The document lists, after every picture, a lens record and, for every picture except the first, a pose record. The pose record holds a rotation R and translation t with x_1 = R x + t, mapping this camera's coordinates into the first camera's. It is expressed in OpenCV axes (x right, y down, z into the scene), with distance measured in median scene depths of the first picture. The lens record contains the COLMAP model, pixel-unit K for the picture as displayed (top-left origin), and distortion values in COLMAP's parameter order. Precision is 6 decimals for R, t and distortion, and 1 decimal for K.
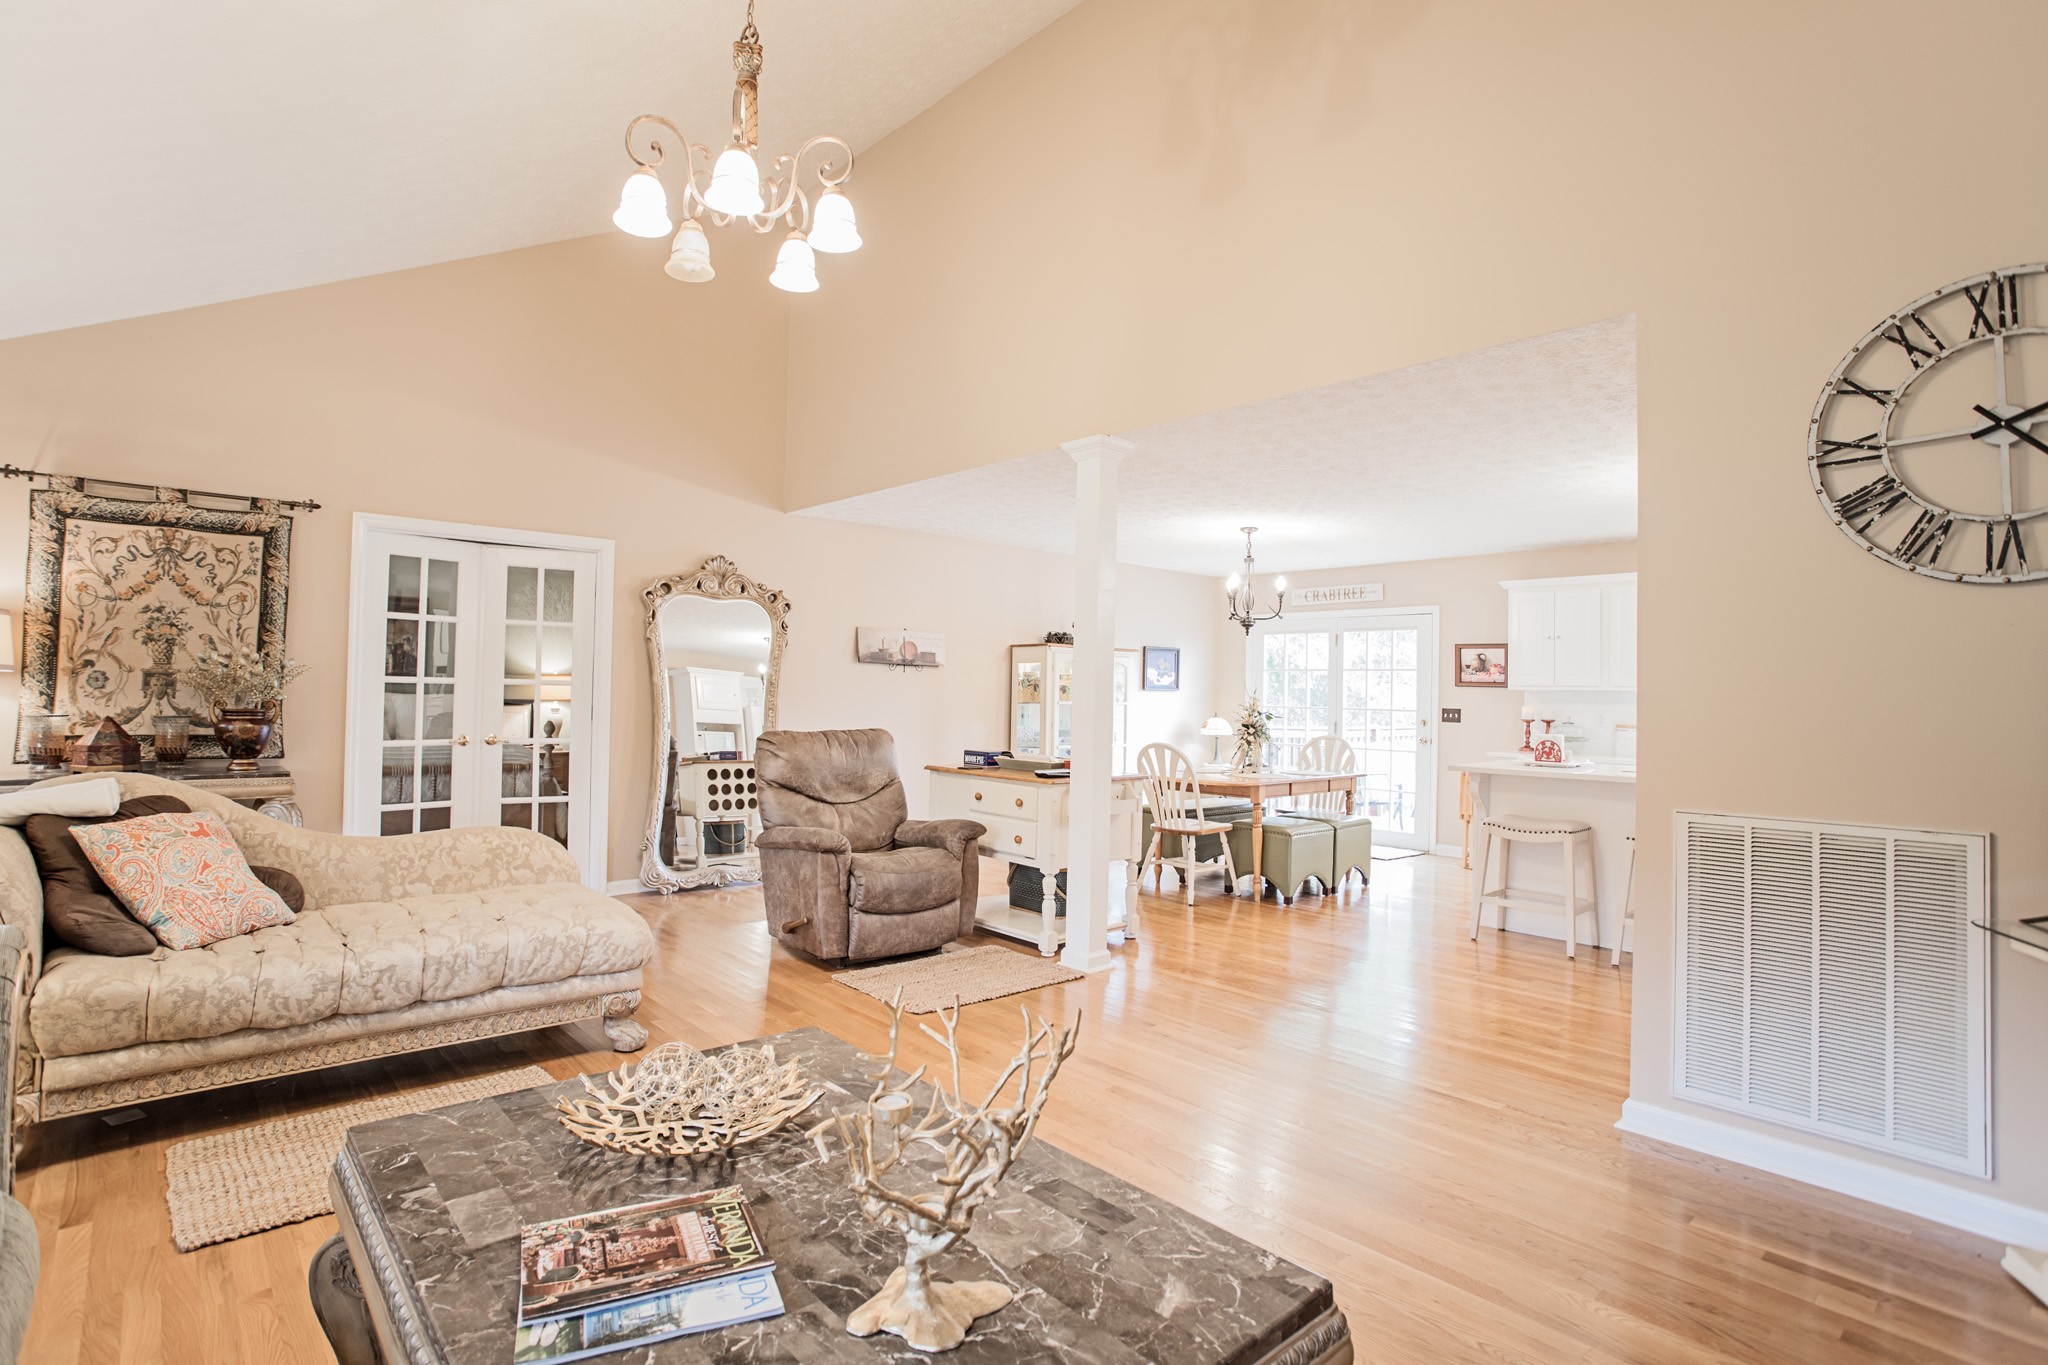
lens RADIAL K [[1019.8, 0, 1015.1], [0, 1019.8, 666.0], [0, 0, 1]] dist [-0.057447, 0.012877]
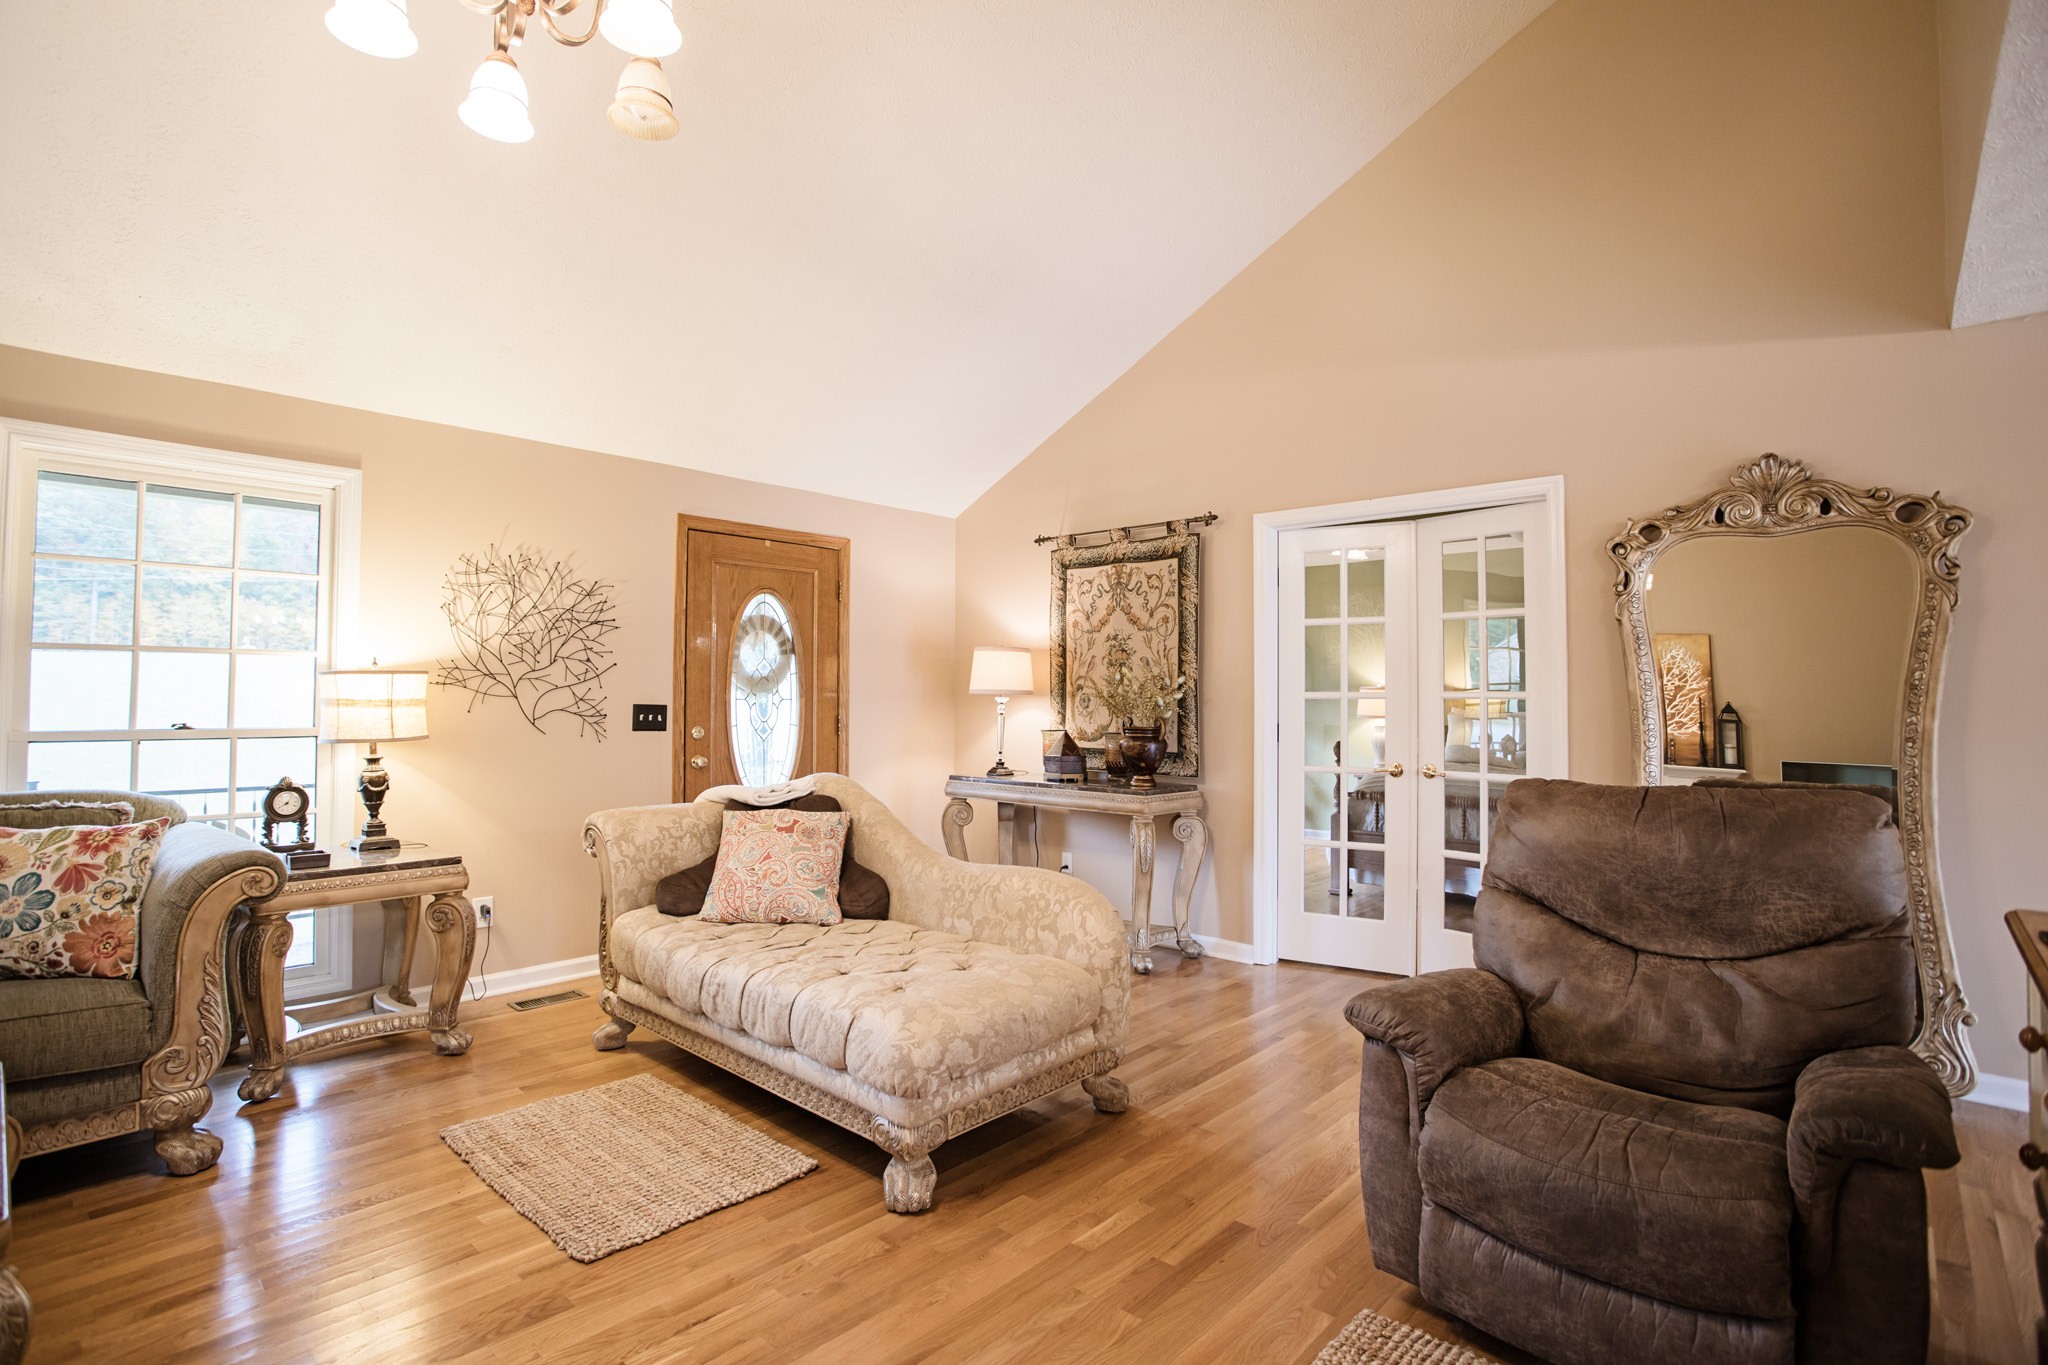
lens RADIAL K [[1019.8, 0, 1082.9], [0, 1019.8, 660.0], [0, 0, 1]] dist [-0.057447, 0.012877]
pose [[0.109537, -0.055017, -0.992459, 0.272924], [0.025007, 0.998303, -0.052581, 0.027937], [0.993668, -0.019059, 0.110727, 0.814715]]
